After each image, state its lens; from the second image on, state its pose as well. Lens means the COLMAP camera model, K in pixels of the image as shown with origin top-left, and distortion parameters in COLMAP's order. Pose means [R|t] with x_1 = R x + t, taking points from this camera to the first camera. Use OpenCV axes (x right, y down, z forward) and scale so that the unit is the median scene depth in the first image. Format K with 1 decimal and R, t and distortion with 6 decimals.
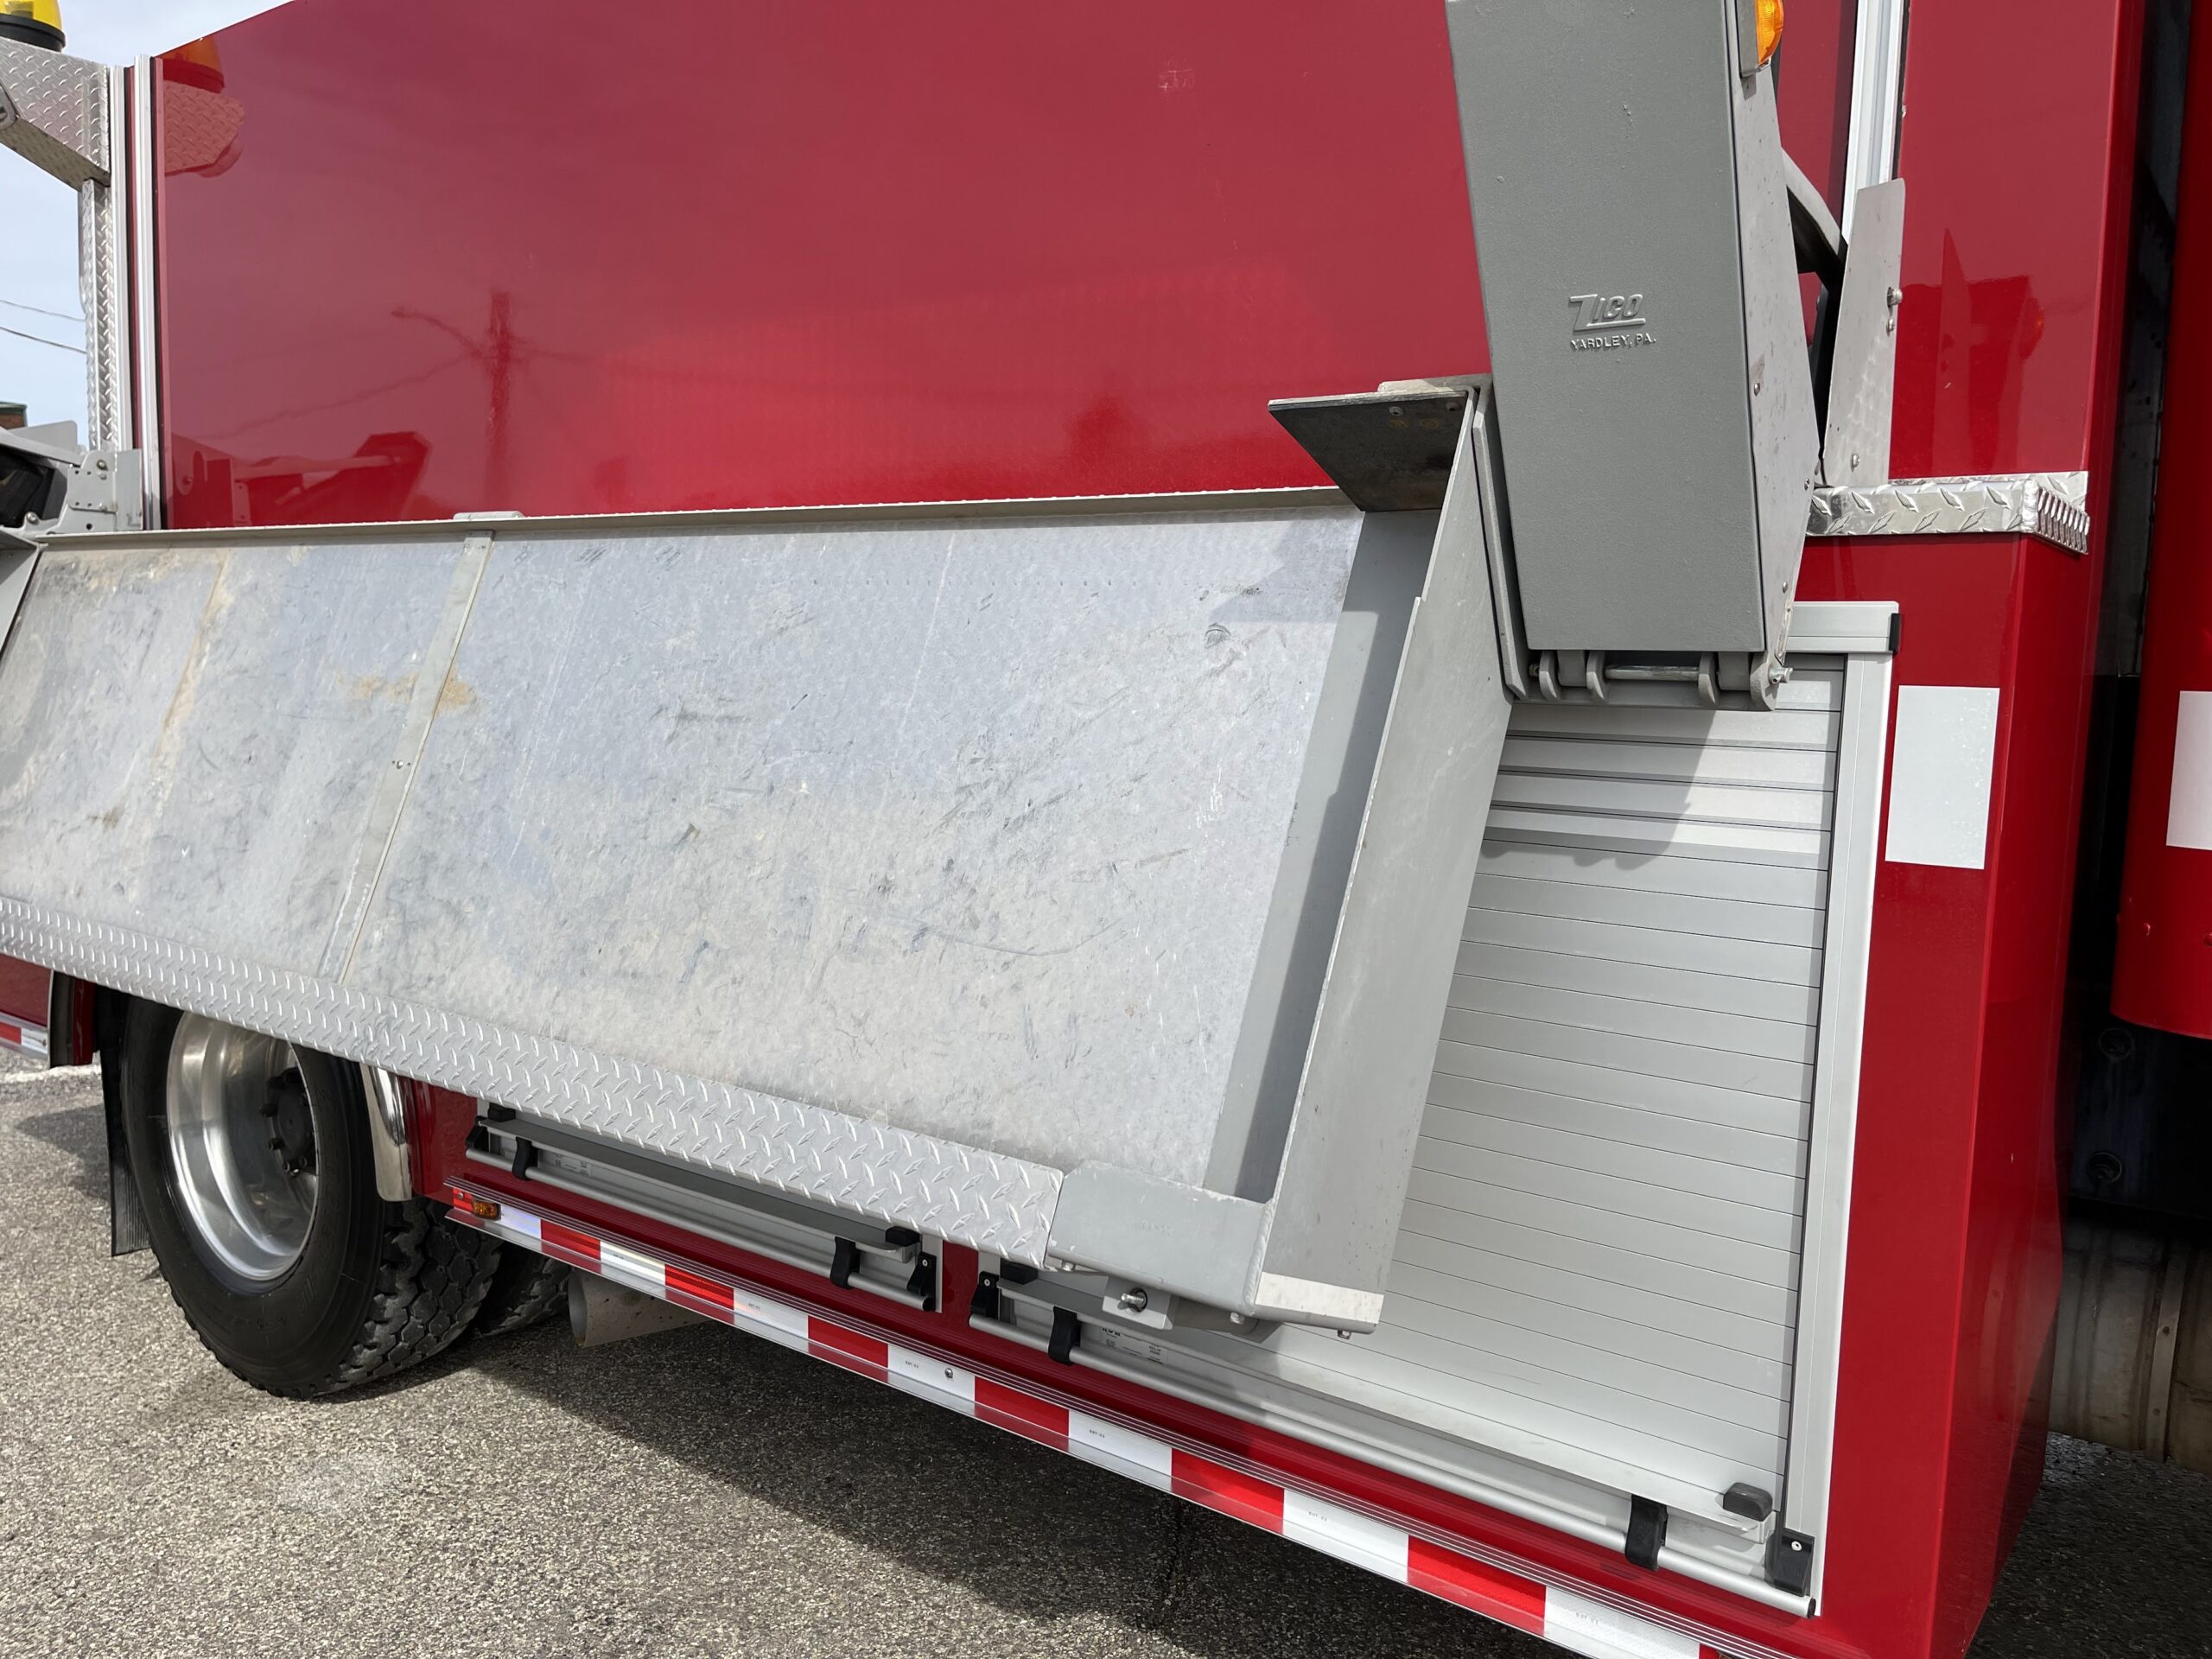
lens RADIAL K [[1722.2, 0, 1104.1], [0, 1722.2, 841.6], [0, 0, 1]] dist [0.074682, -0.101369]
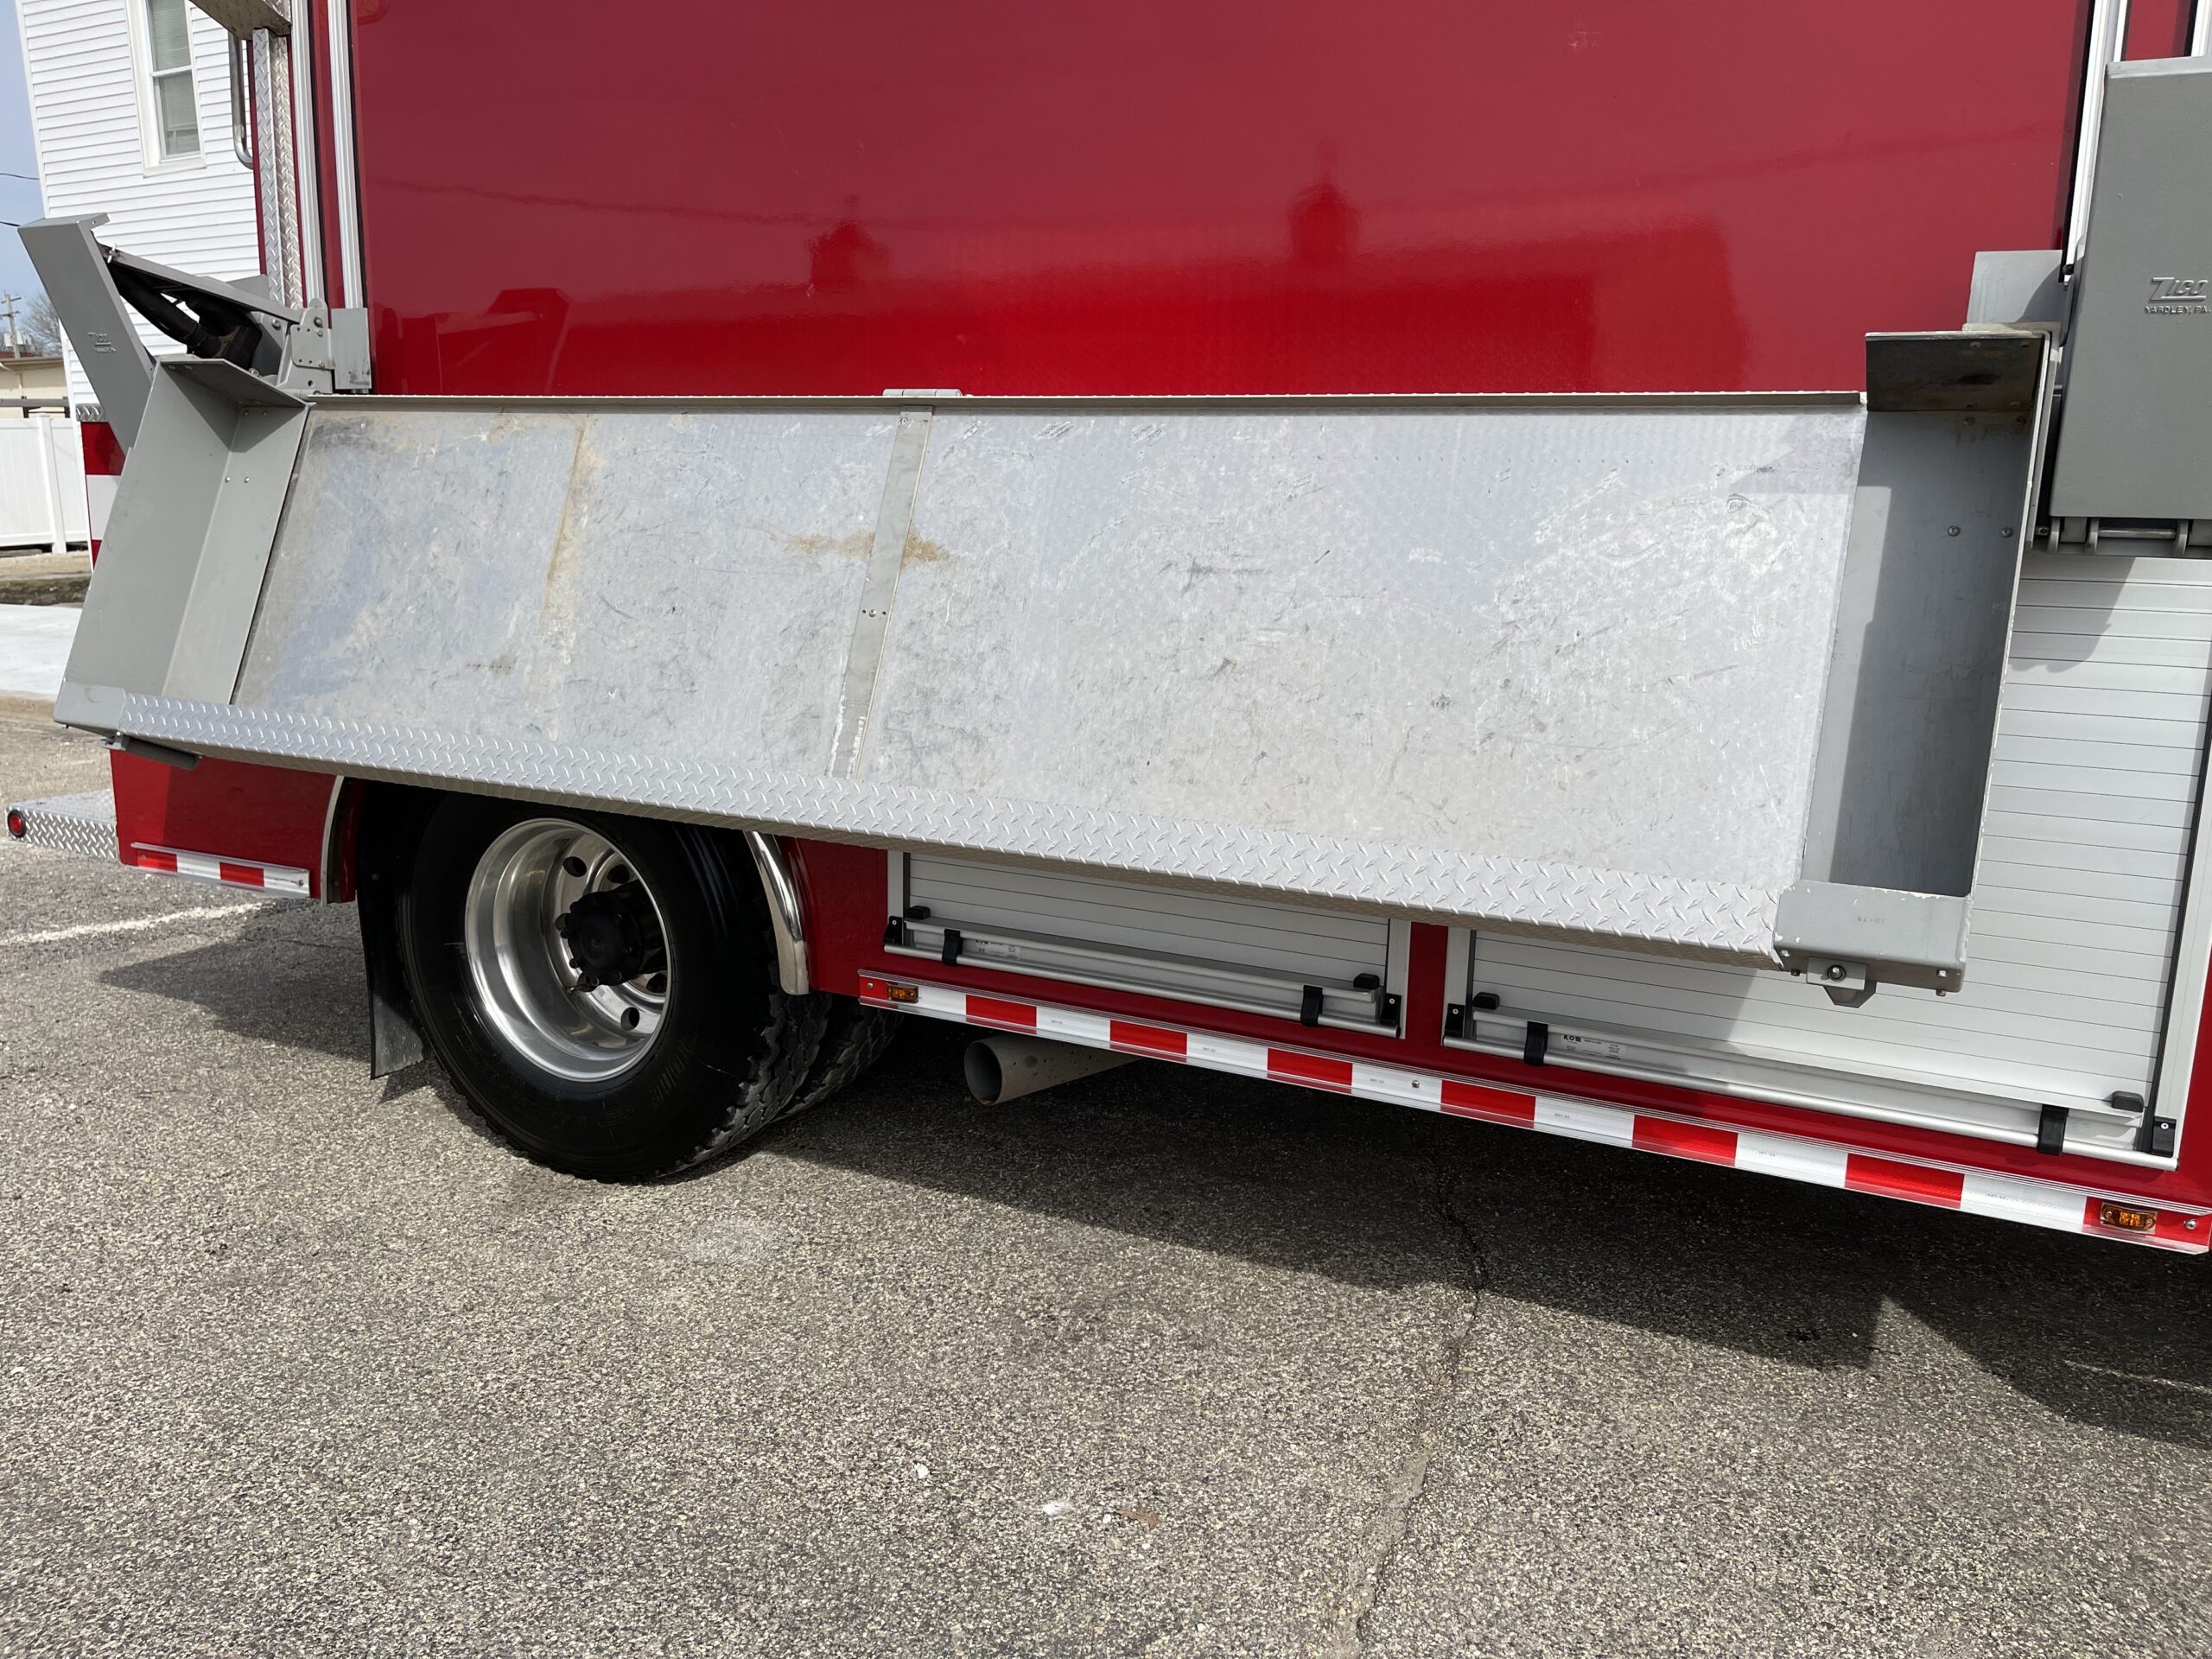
lens RADIAL K [[1722.2, 0, 1128.6], [0, 1722.2, 838.8], [0, 0, 1]] dist [0.074682, -0.101369]
pose [[0.984801, -0.035894, 0.169939, -0.471797], [0.020483, 0.995587, 0.091582, 0.003922], [-0.172476, -0.086709, 0.981190, -0.187648]]
